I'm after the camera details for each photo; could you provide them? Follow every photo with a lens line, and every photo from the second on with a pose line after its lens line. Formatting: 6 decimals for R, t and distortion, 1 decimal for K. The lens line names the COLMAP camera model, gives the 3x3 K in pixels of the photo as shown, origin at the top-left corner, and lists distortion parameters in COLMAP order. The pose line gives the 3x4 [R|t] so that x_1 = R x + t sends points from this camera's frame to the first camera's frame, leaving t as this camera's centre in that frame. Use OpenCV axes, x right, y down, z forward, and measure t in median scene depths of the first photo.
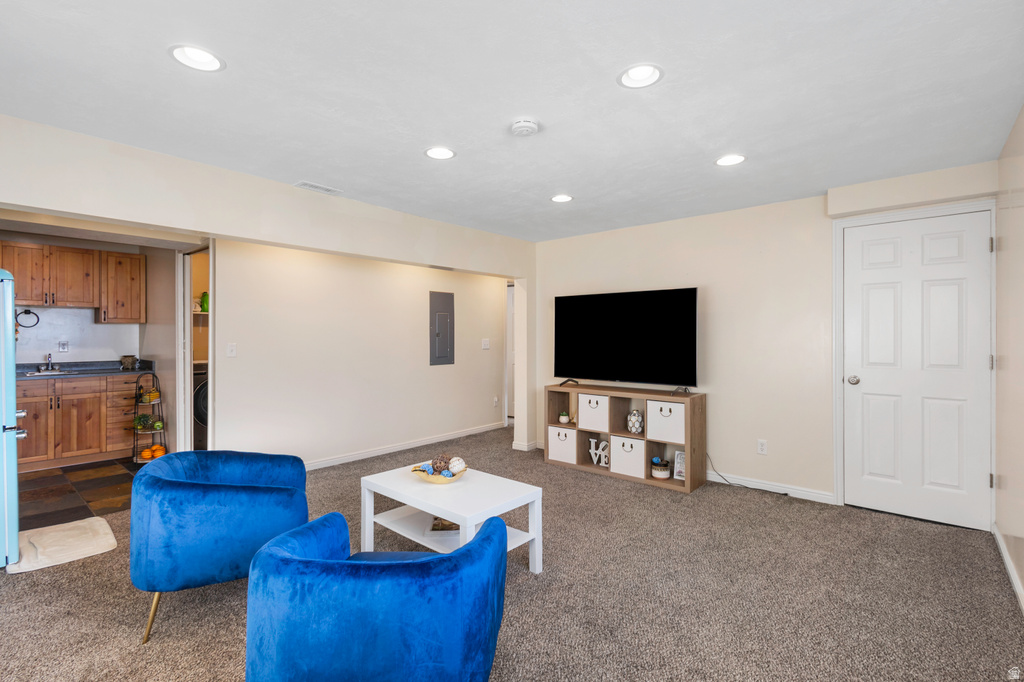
lens RADIAL K [[474.0, 0, 510.6], [0, 474.0, 335.4], [0, 0, 1]] dist [0.000334, -0.000264]
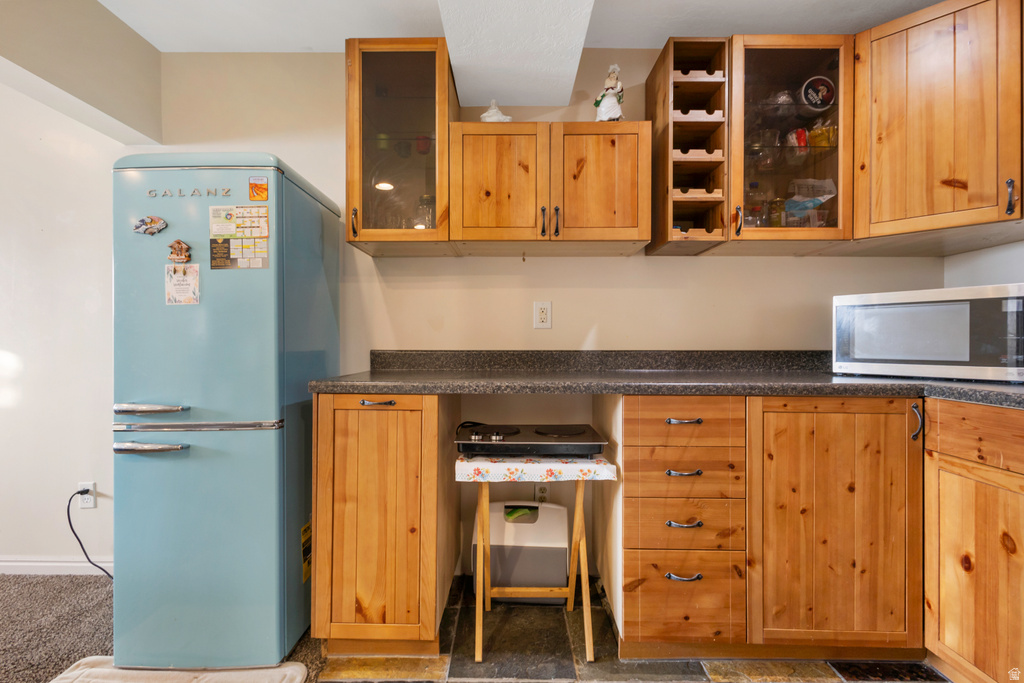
lens RADIAL K [[468.7, 0, 506.9], [0, 468.7, 344.0], [0, 0, 1]] dist [0.001651, 0.000061]
pose [[-0.762772, 0.003637, -0.646658, -0.560455], [0.001869, 0.999992, 0.003421, 0.050711], [0.646665, 0.001401, -0.762773, 0.938865]]
